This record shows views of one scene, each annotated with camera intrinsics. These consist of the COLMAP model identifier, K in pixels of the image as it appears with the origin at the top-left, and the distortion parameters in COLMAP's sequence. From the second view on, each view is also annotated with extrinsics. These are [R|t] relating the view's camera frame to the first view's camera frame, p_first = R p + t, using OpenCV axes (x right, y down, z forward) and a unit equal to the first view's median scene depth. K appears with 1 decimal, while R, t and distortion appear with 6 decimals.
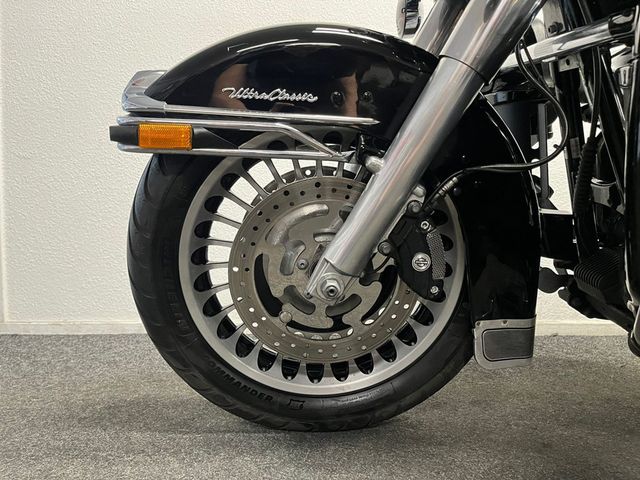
lens RADIAL K [[483.7, 0, 320.6], [0, 483.7, 240.6], [0, 0, 1]] dist [0.034394, -0.041360]
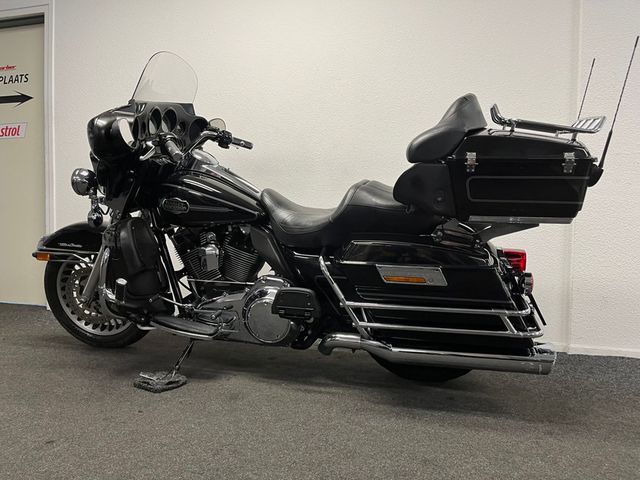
lens RADIAL K [[483.7, 0, 321.6], [0, 483.7, 240.1], [0, 0, 1]] dist [0.034394, -0.041360]
pose [[0.959754, 0.024800, -0.279746, 2.286561], [-0.026837, 0.999634, -0.003454, -0.323753], [0.279558, 0.010823, 0.960068, -1.640860]]
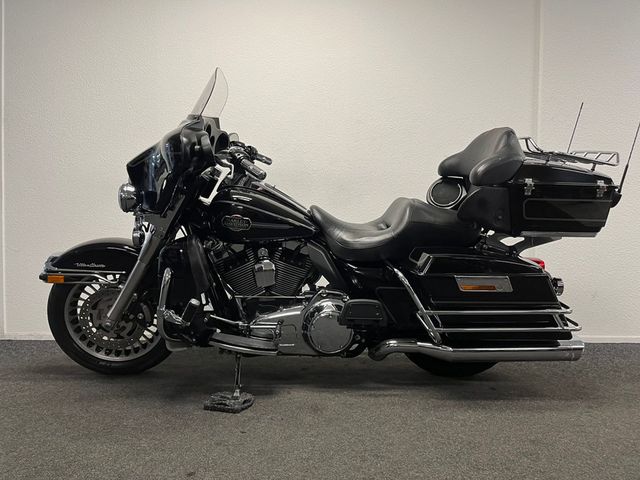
lens RADIAL K [[483.7, 0, 315.5], [0, 483.7, 240.1], [0, 0, 1]] dist [0.034394, -0.041360]
pose [[0.999986, 0.004745, -0.002314, 1.223516], [-0.004788, 0.999803, -0.019261, -0.357055], [0.002222, 0.019272, 0.999812, -1.945209]]
